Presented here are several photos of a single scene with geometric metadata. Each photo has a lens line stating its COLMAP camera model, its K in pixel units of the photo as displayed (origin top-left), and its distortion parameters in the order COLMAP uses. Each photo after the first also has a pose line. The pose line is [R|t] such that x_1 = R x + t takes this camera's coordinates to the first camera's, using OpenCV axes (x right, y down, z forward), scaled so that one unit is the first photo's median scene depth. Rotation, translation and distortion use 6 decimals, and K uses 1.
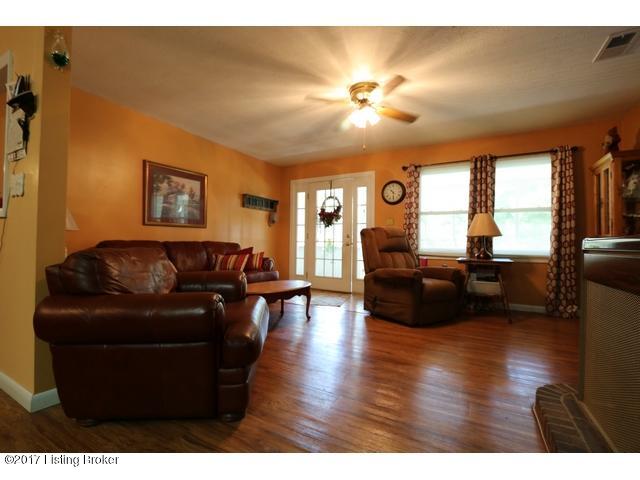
lens RADIAL K [[290.8, 0, 318.9], [0, 290.8, 240.7], [0, 0, 1]] dist [-0.012413, 0.000151]
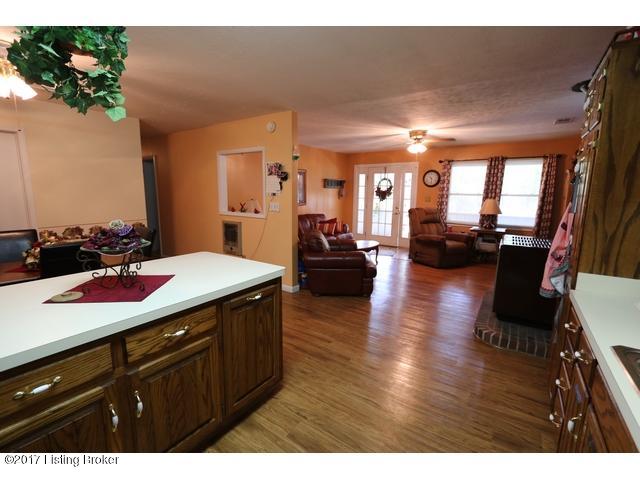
lens RADIAL K [[290.8, 0, 319.0], [0, 290.8, 240.0], [0, 0, 1]] dist [-0.012413, 0.000151]
pose [[0.994865, 0.014752, -0.100130, -0.164284], [0.003033, 0.984531, 0.175186, -0.135923], [0.101166, -0.174590, 0.979430, -0.567649]]
